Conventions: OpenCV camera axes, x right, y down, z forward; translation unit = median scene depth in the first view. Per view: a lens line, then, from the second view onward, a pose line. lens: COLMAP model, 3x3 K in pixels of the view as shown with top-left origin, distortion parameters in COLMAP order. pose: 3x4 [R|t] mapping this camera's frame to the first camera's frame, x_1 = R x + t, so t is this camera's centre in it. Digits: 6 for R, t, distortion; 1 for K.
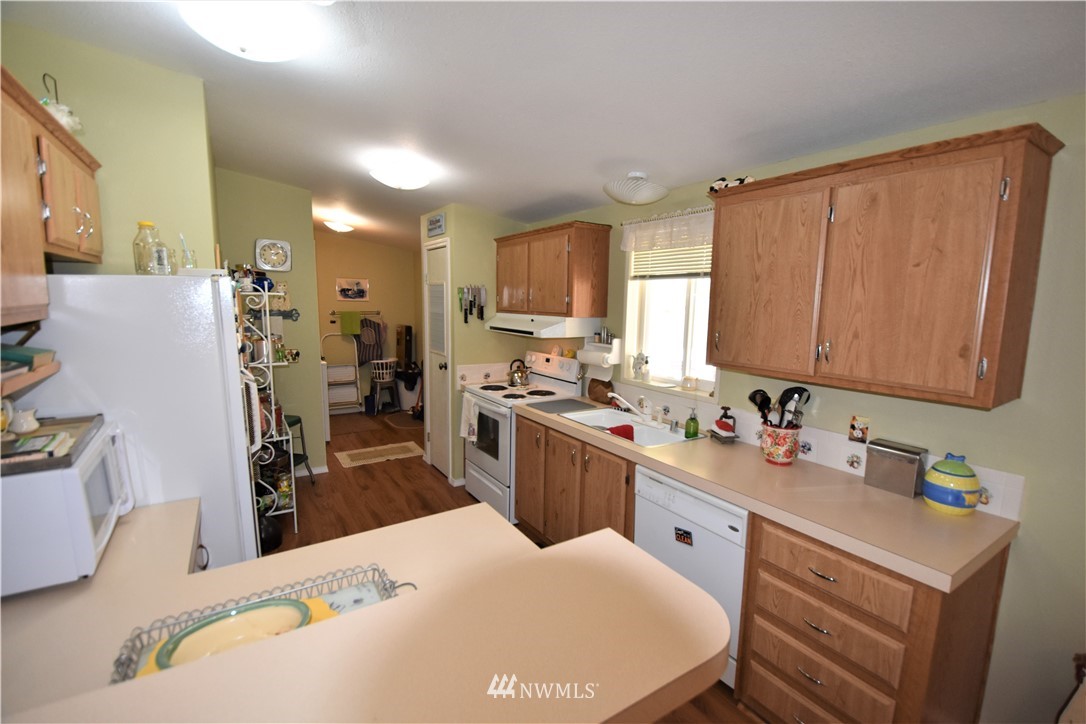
lens RADIAL K [[477.1, 0, 551.2], [0, 477.1, 371.3], [0, 0, 1]] dist [0.007350, -0.017998]
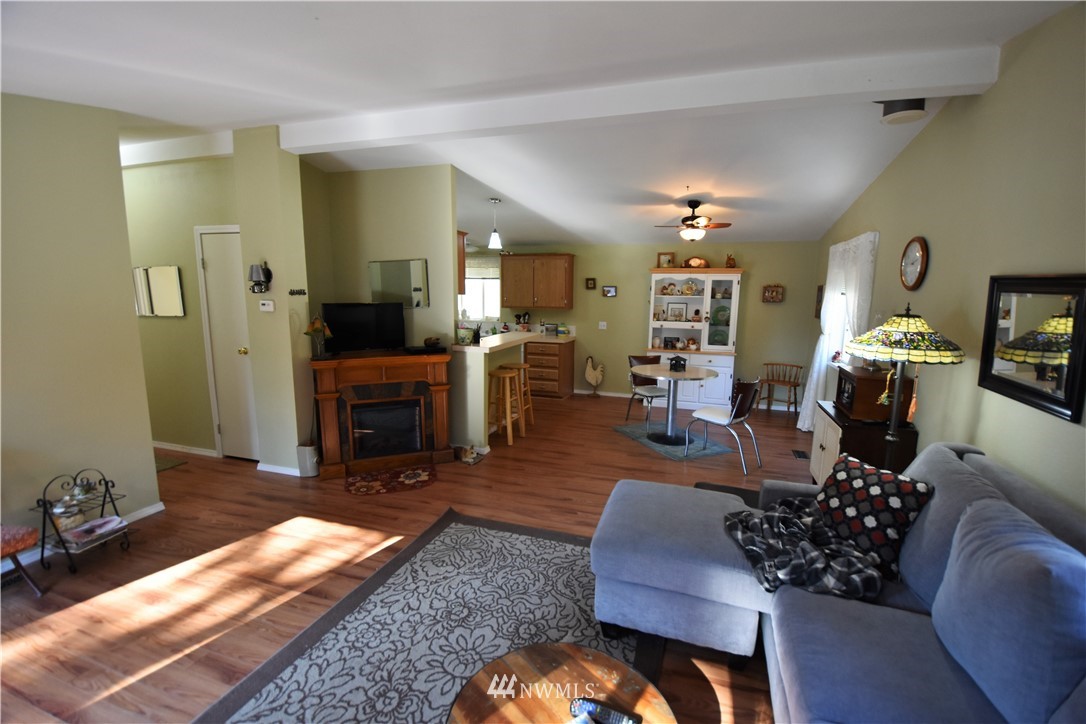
lens RADIAL K [[477.1, 0, 549.2], [0, 477.1, 368.9], [0, 0, 1]] dist [0.007350, -0.017998]
pose [[0.775124, -0.109223, 0.622296, -1.063457], [0.092462, 0.993950, 0.059284, 0.170467], [-0.625007, 0.011586, 0.780534, -1.229890]]
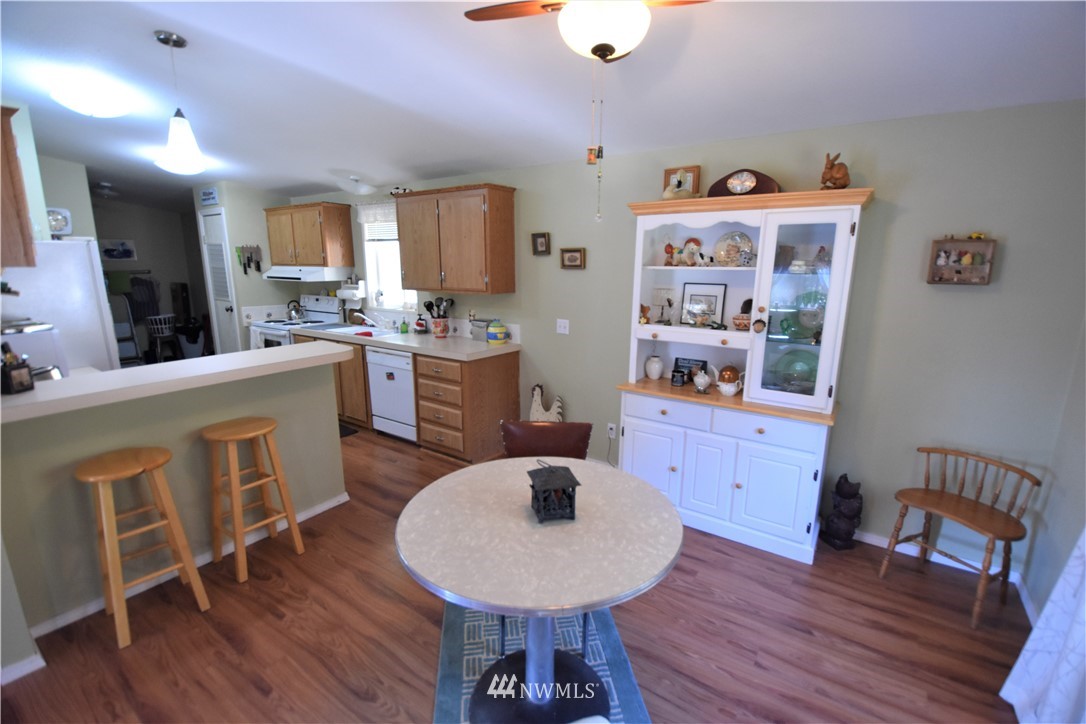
lens RADIAL K [[477.1, 0, 550.4], [0, 477.1, 368.5], [0, 0, 1]] dist [0.007350, -0.017998]
pose [[0.923524, -0.093965, 0.371853, 0.103966], [0.065616, 0.993939, 0.088199, 0.120679], [-0.377887, -0.057055, 0.924092, -0.685389]]
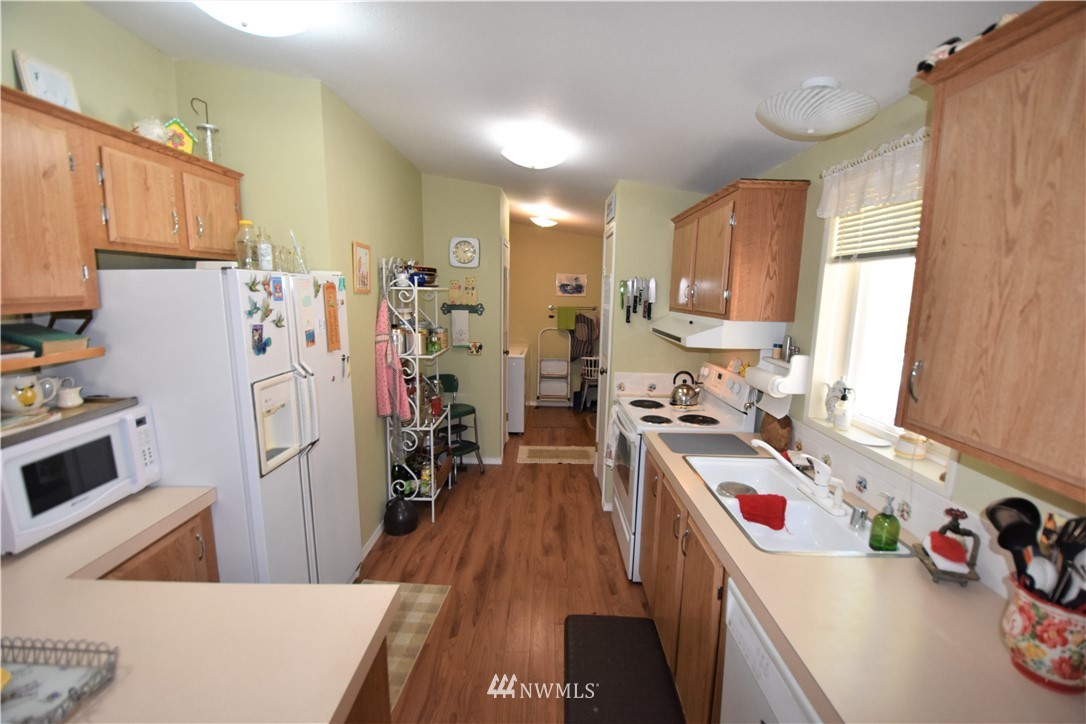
lens RADIAL K [[477.1, 0, 548.7], [0, 477.1, 370.2], [0, 0, 1]] dist [0.007350, -0.017998]
pose [[0.837905, 0.087731, -0.538720, 0.208243], [-0.084404, 0.995952, 0.030912, -0.040750], [0.539251, 0.019569, 0.841918, 0.277941]]
